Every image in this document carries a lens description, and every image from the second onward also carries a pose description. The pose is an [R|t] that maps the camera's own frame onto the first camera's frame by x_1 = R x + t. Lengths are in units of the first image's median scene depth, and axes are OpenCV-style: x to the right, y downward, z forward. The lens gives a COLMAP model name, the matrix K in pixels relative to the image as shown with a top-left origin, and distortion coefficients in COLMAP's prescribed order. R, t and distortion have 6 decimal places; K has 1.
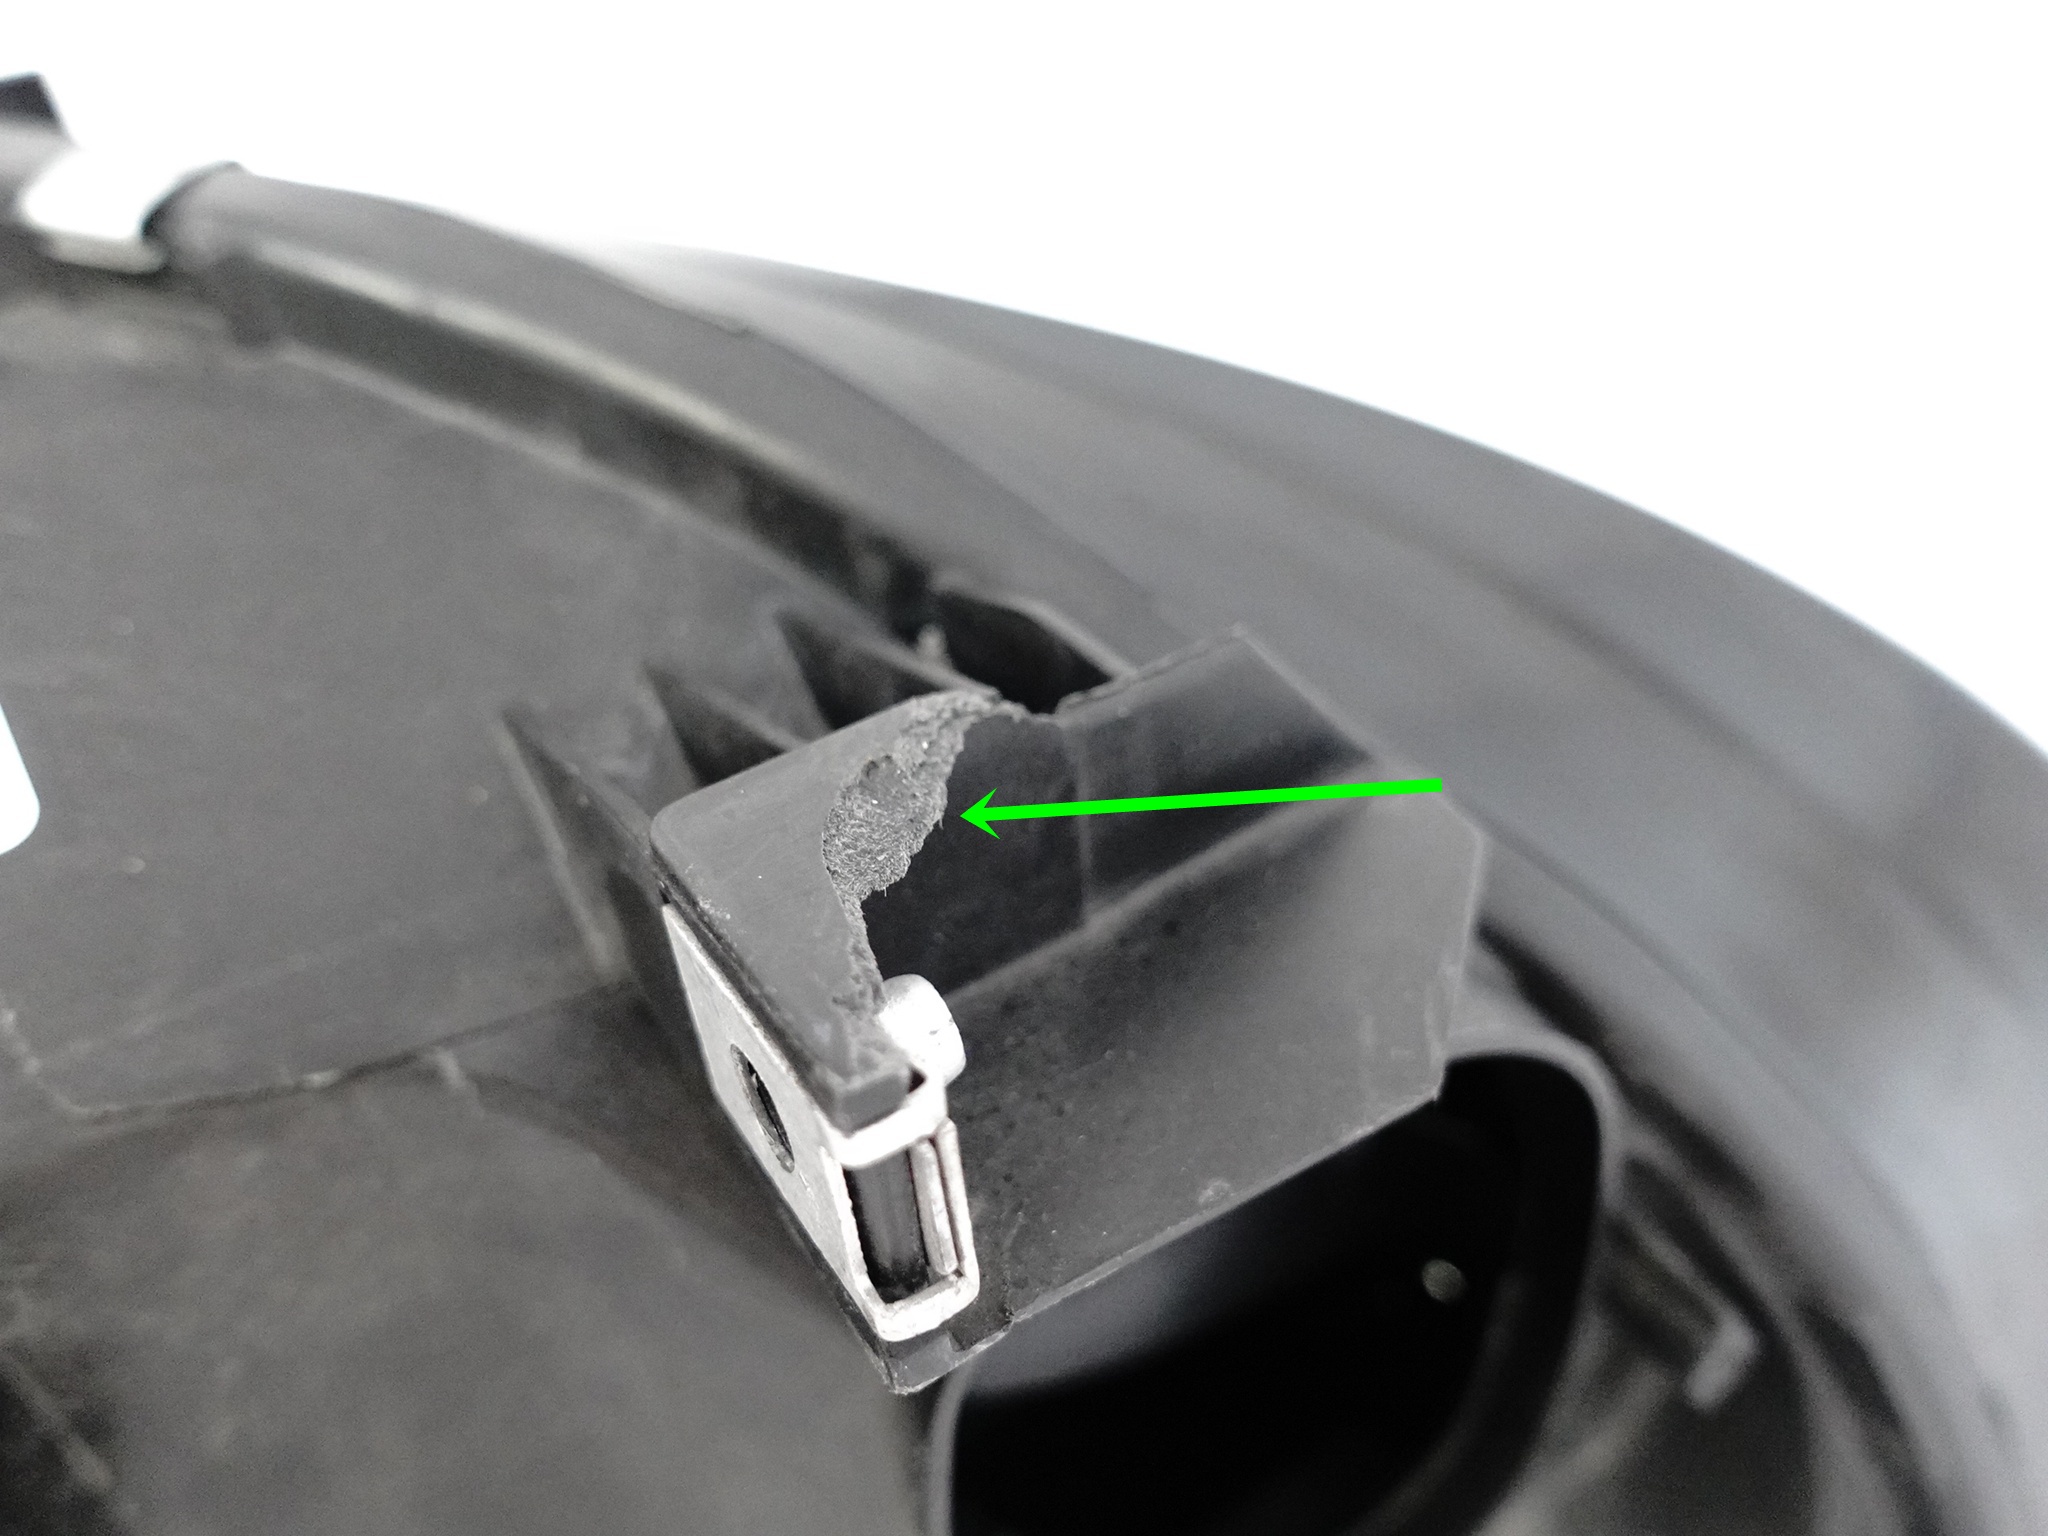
lens RADIAL K [[1569.7, 0, 1024.0], [0, 1569.7, 768.0], [0, 0, 1]] dist [-0.008439, -0.007436]
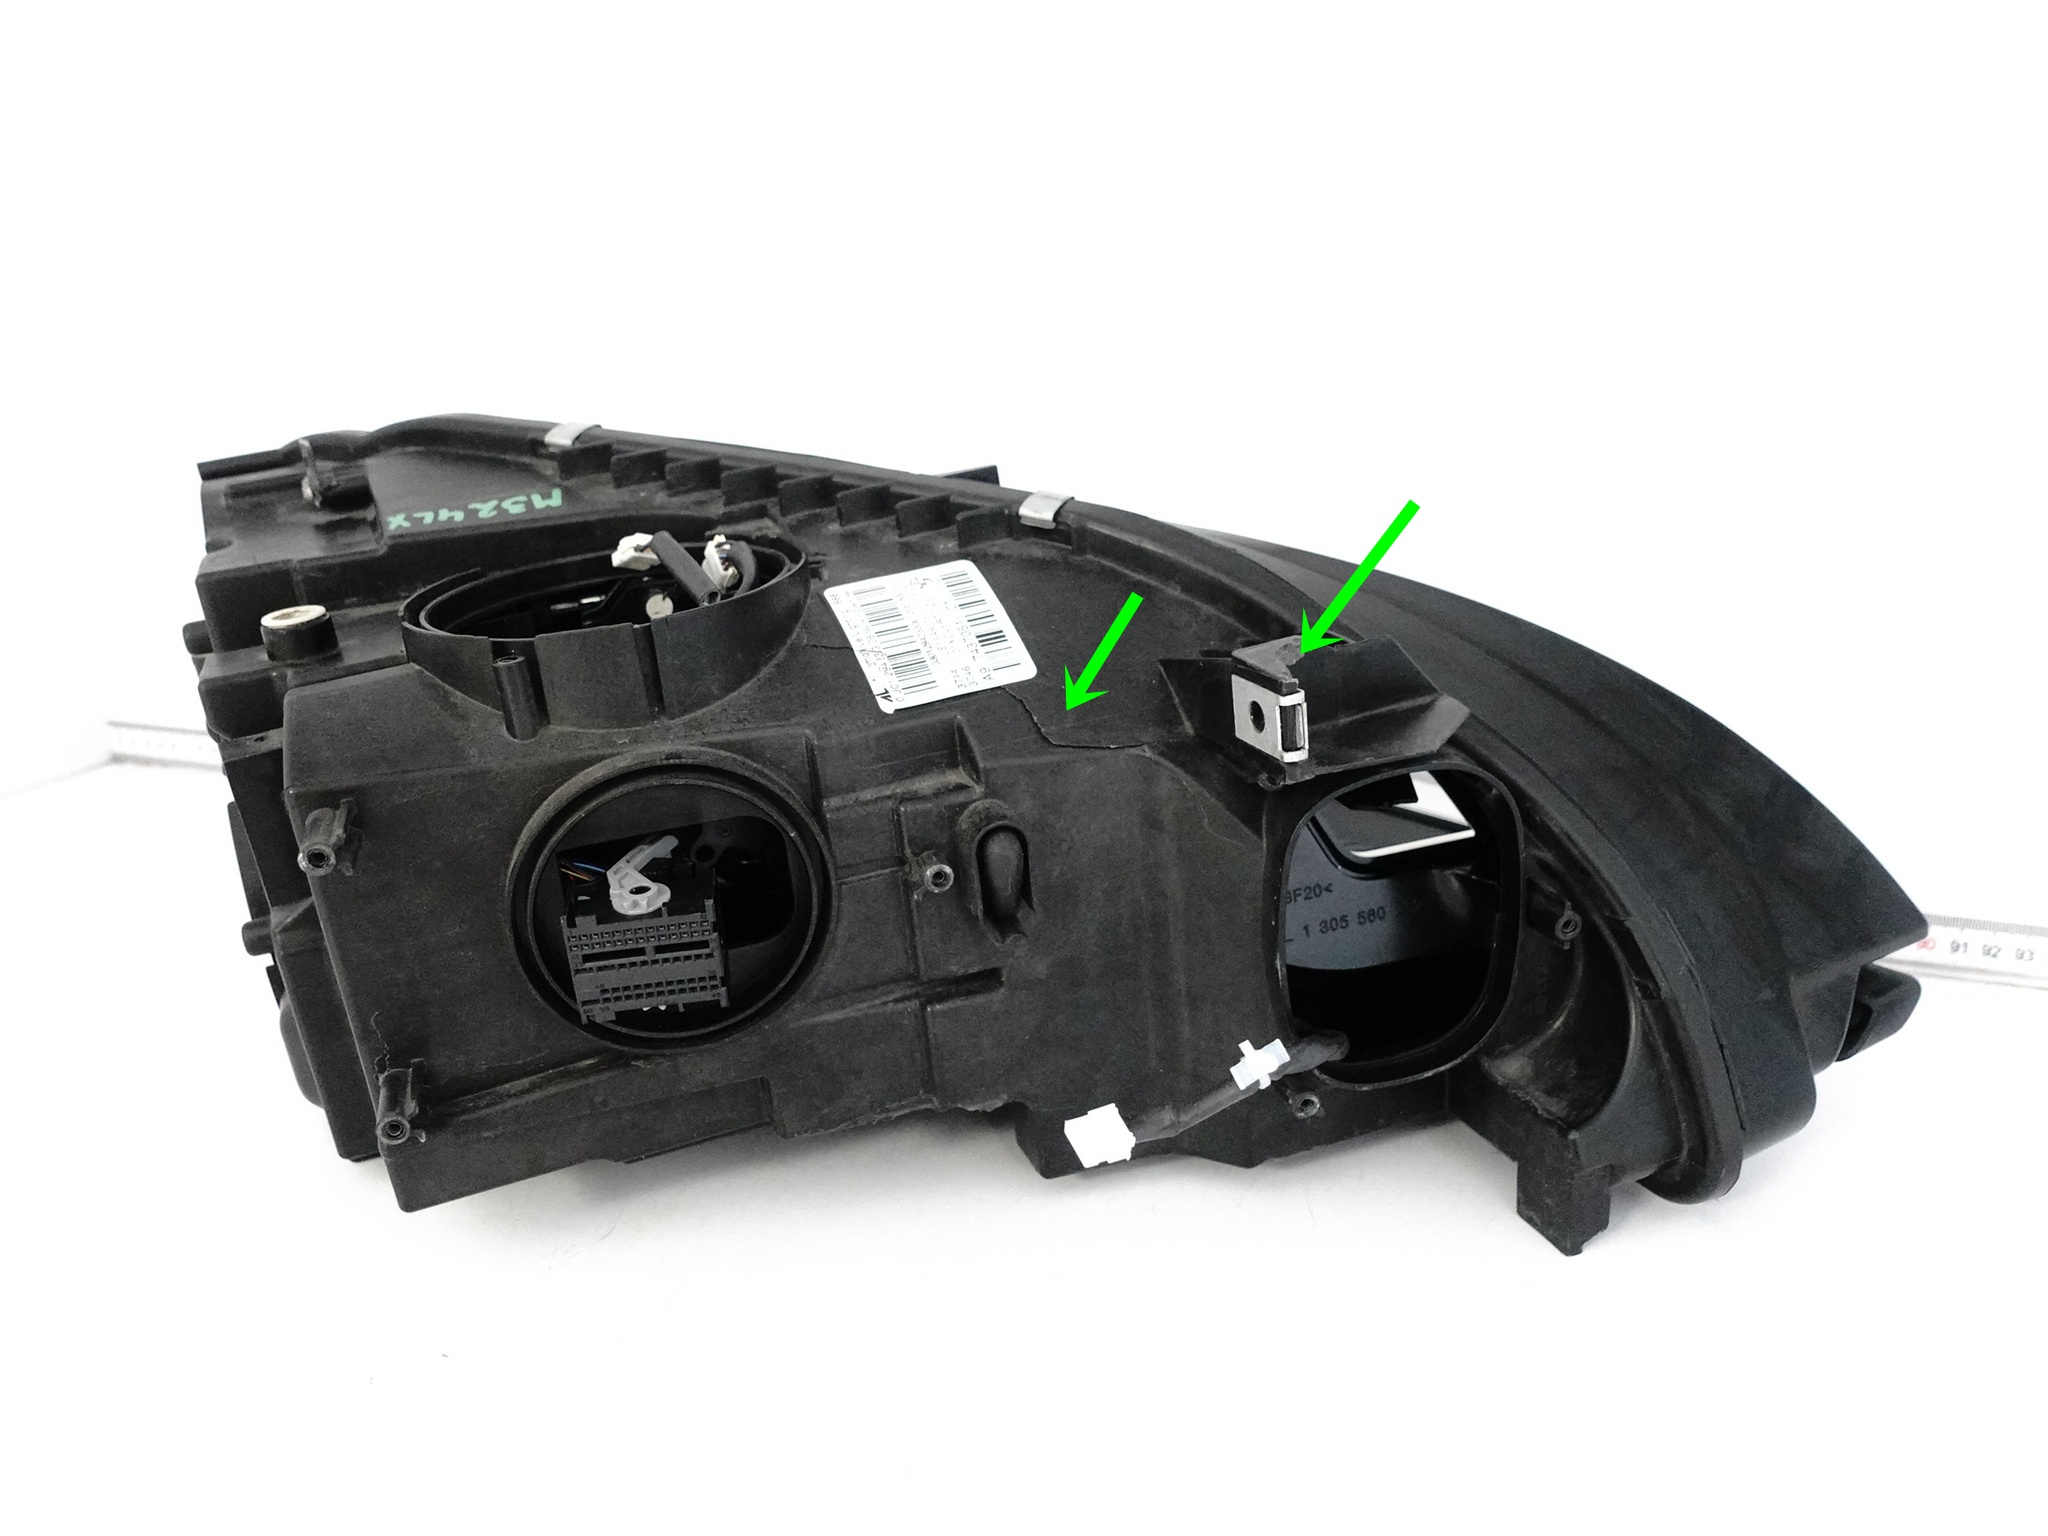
lens RADIAL K [[1569.7, 0, 1024.0], [0, 1569.7, 768.0], [0, 0, 1]] dist [-0.008439, -0.007436]
pose [[0.981917, 0.055447, -0.181012, -0.004969], [-0.088780, 0.979357, -0.181601, 0.743089], [0.167207, 0.194387, 0.966569, -2.008274]]
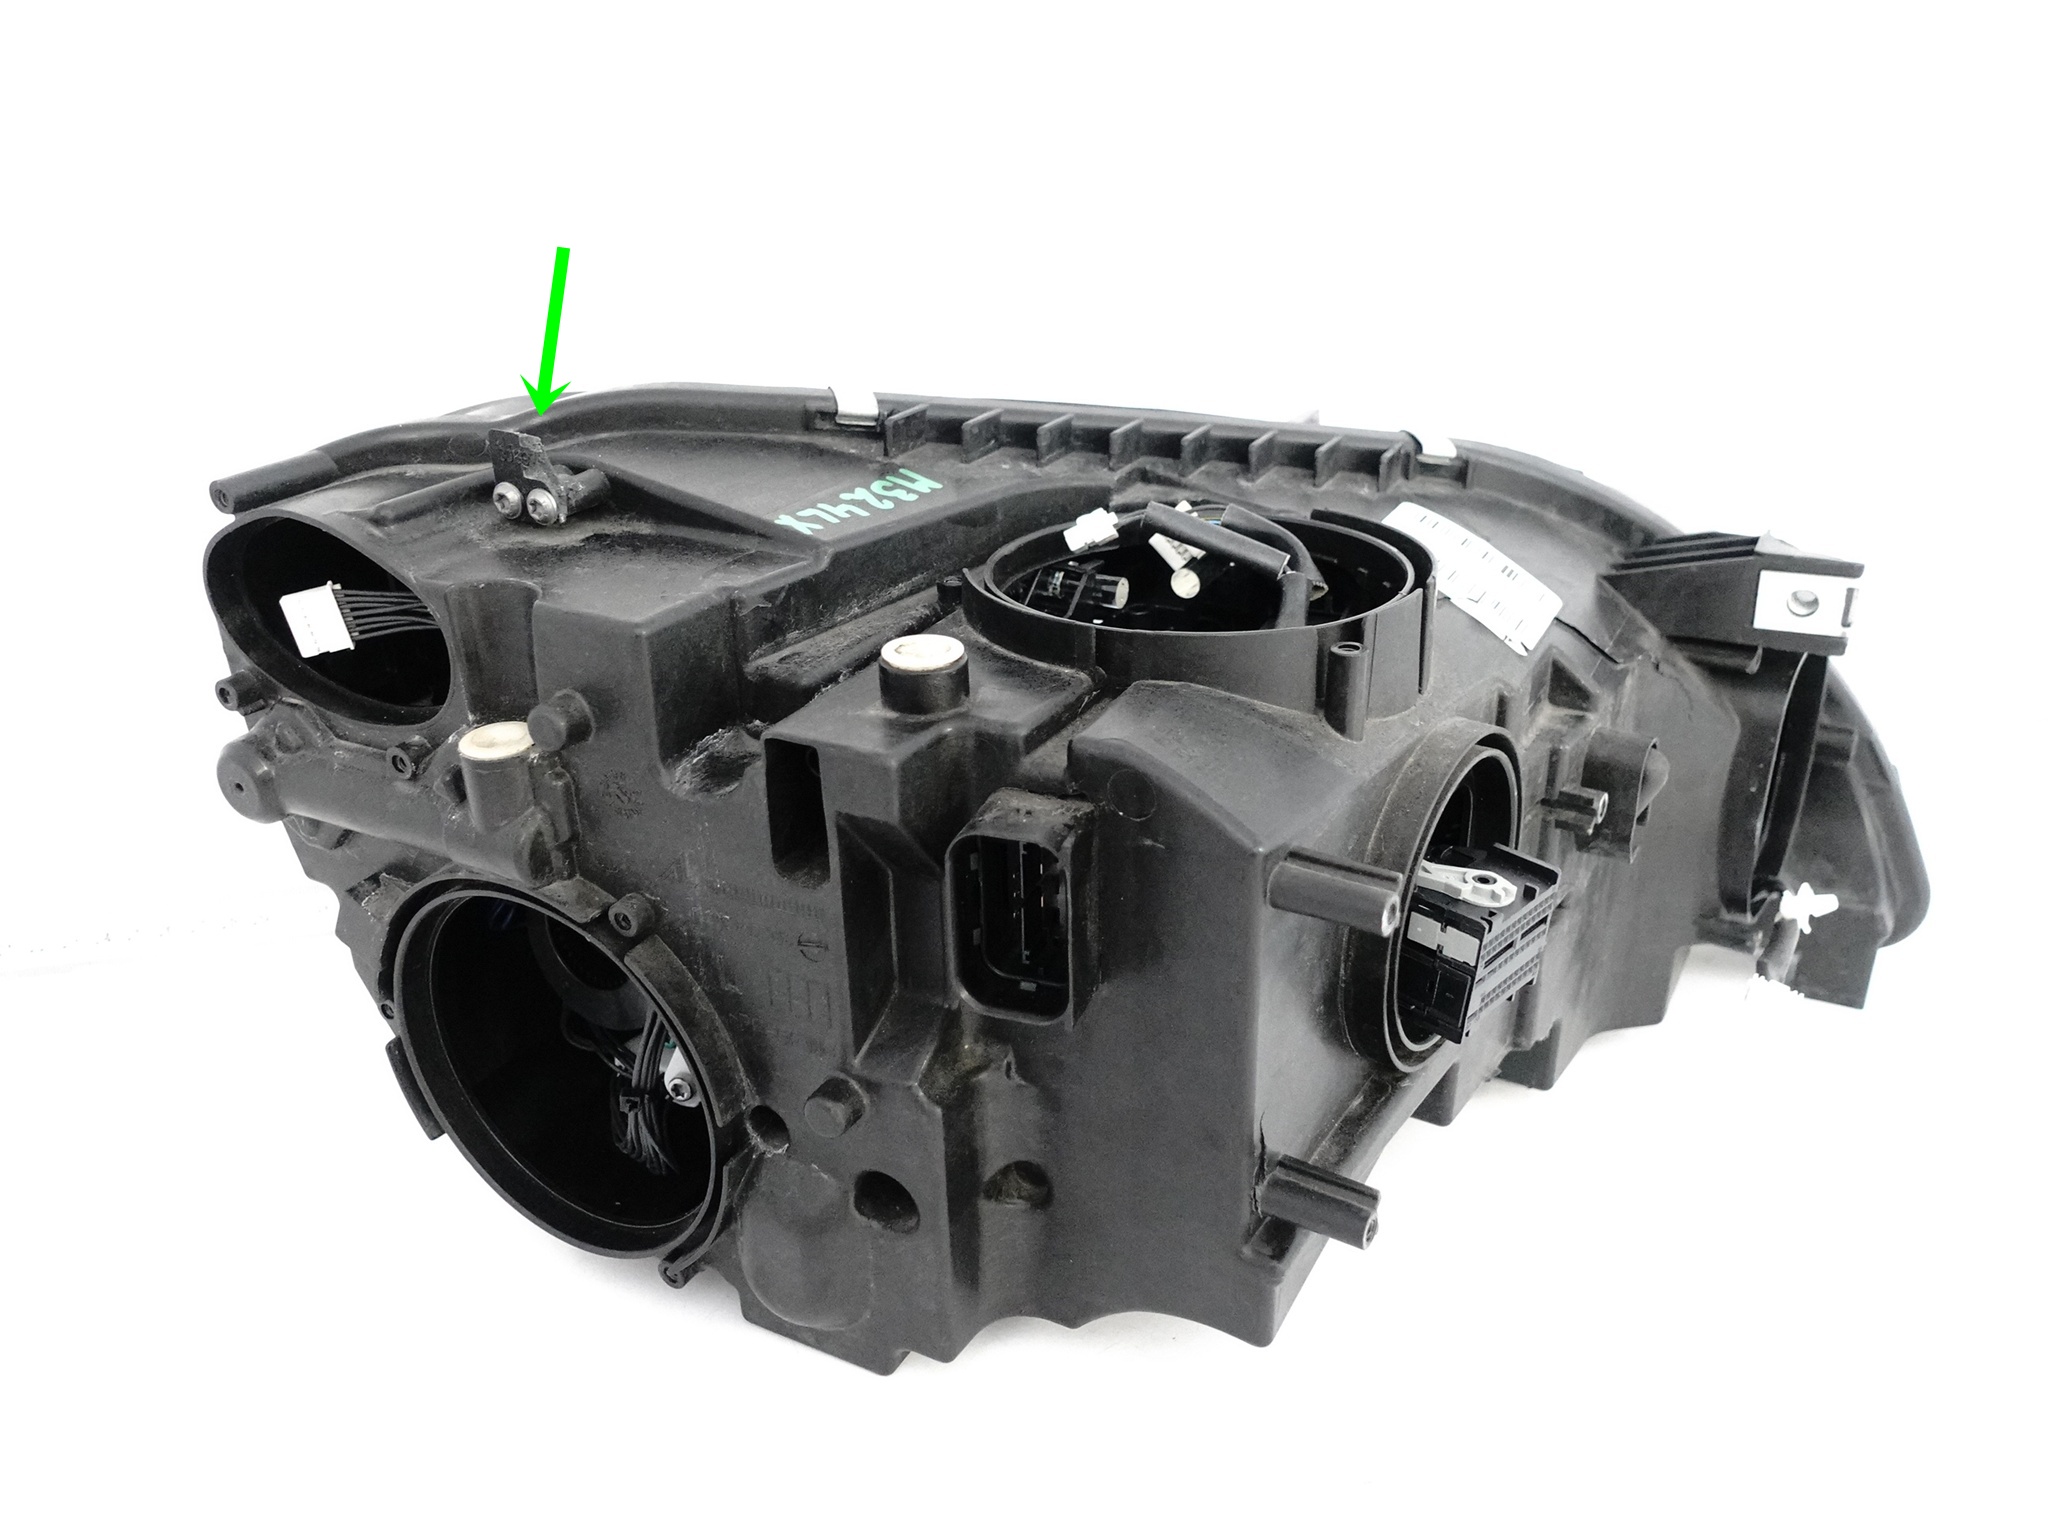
lens RADIAL K [[1569.7, 0, 1024.0], [0, 1569.7, 768.0], [0, 0, 1]] dist [-0.008439, -0.007436]
pose [[0.883827, -0.137498, 0.447151, -2.838696], [0.215028, 0.968279, -0.127275, 0.504543], [-0.415467, 0.208639, 0.885357, -1.364391]]
